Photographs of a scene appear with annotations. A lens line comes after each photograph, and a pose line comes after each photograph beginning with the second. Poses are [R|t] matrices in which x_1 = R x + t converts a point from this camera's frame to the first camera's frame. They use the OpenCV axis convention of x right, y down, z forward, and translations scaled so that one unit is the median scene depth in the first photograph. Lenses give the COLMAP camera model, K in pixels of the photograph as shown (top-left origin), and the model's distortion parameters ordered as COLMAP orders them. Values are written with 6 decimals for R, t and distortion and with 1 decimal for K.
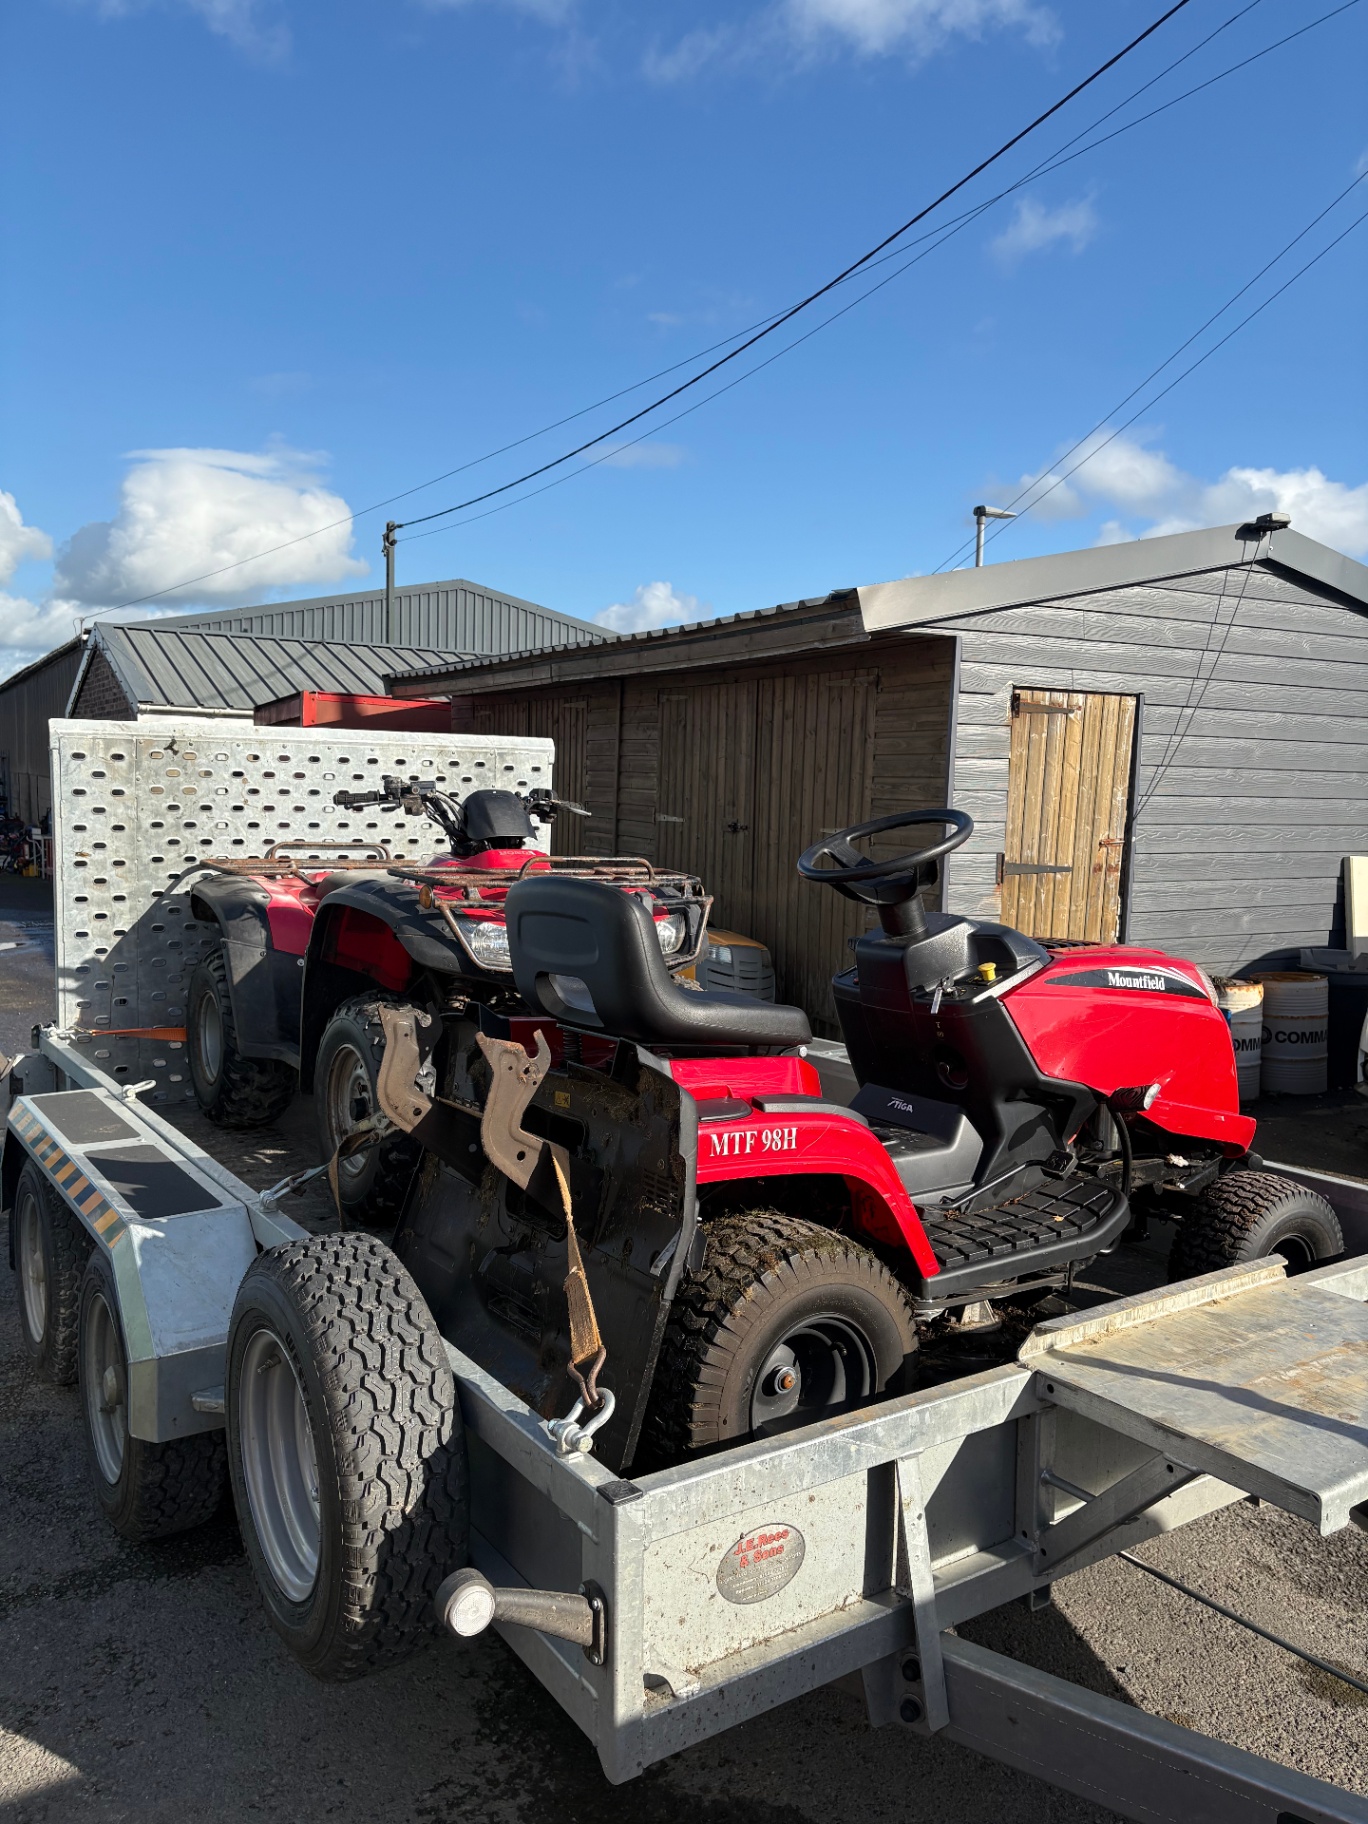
lens RADIAL K [[1420.9, 0, 684.0], [0, 1420.9, 912.0], [0, 0, 1]] dist [0.000281, 0.000457]
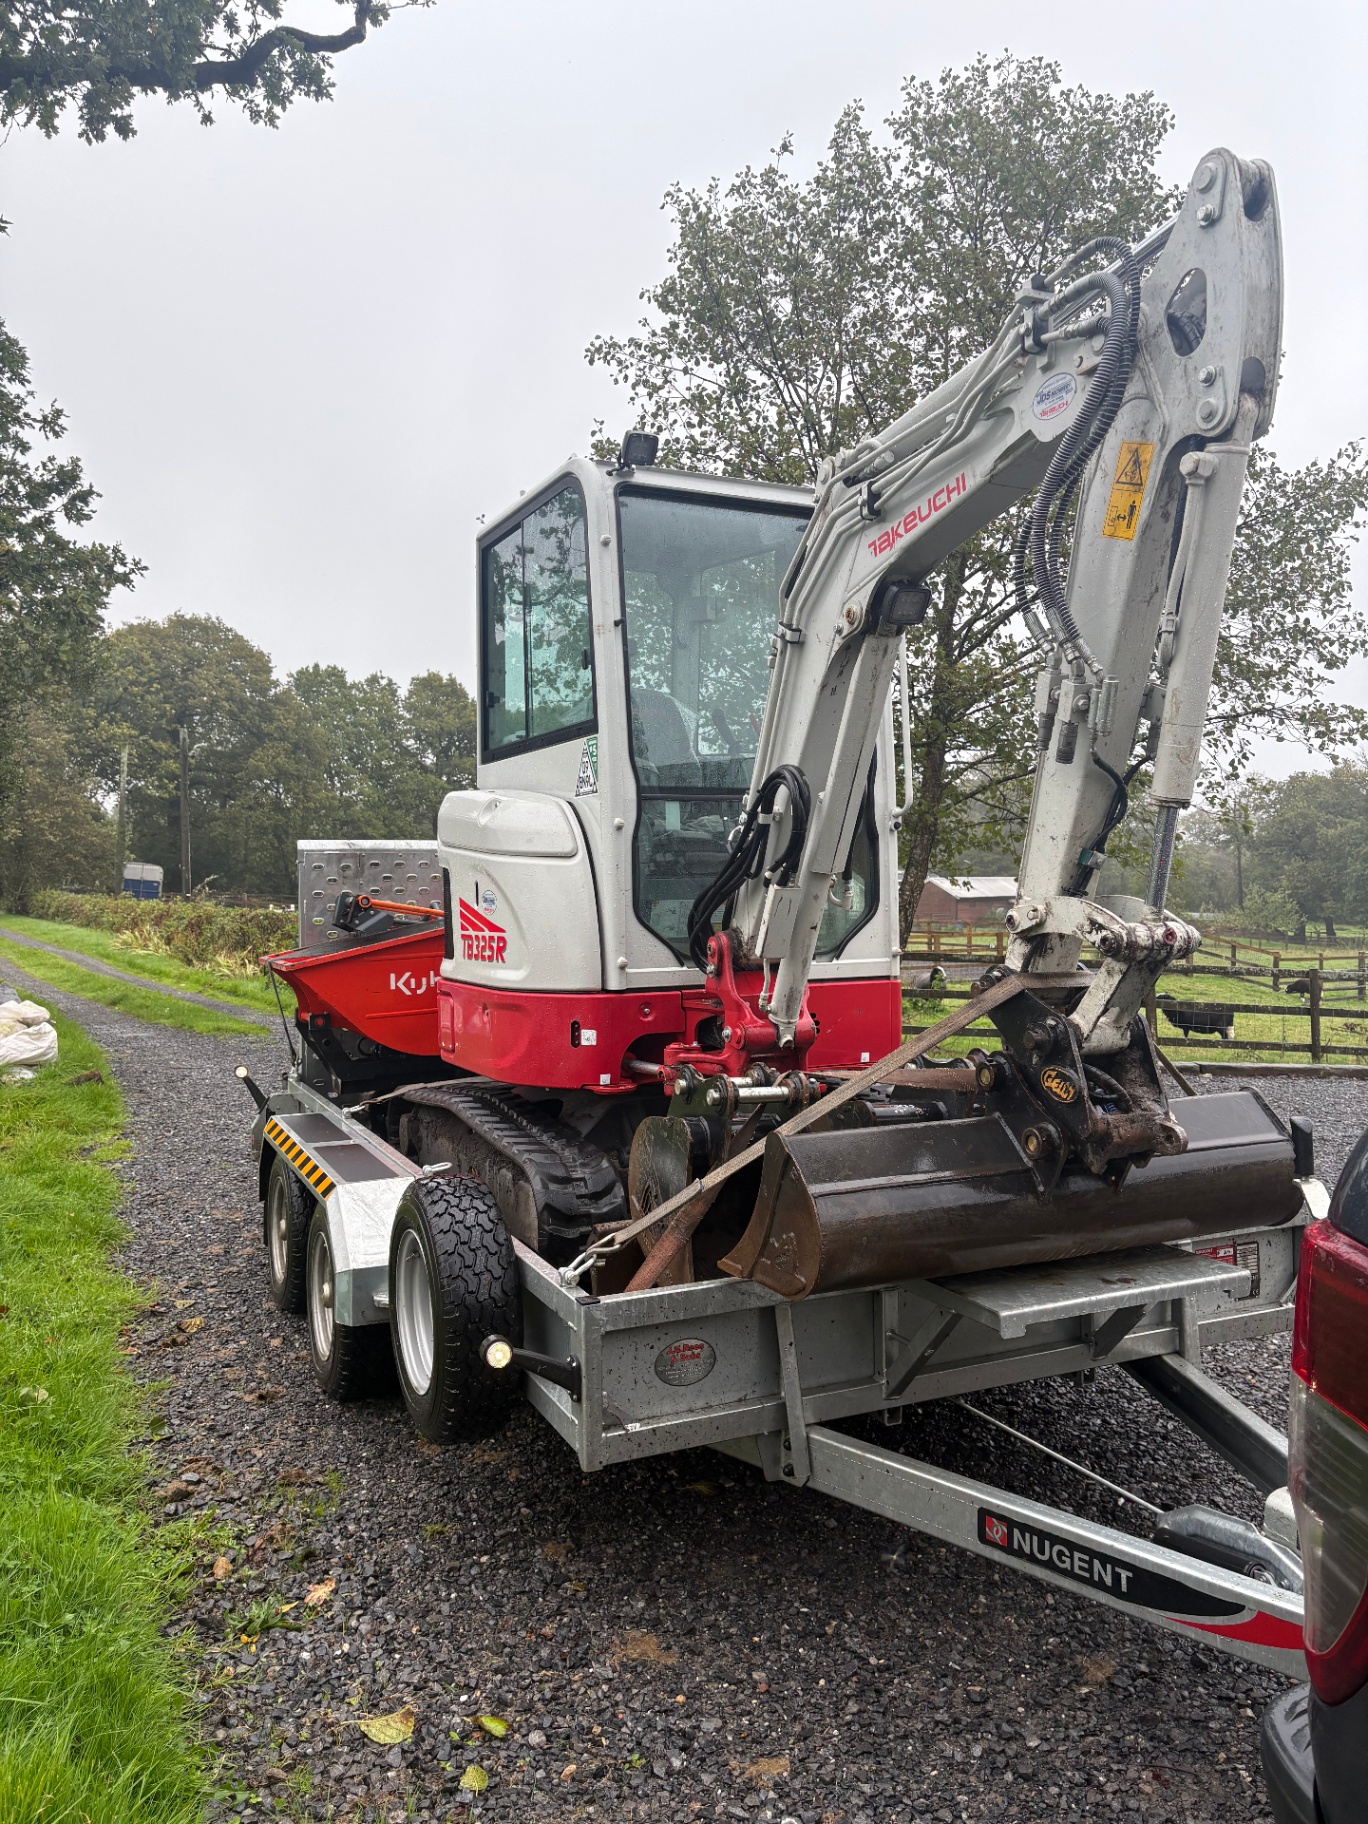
lens RADIAL K [[1303.3, 0, 684.0], [0, 1303.3, 912.0], [0, 0, 1]] dist [0.000004, 0.000069]
pose [[0.990662, -0.015270, -0.135481, 0.178303], [0.006807, 0.998009, -0.062711, 0.018146], [0.136169, 0.061203, 0.988793, -0.362719]]
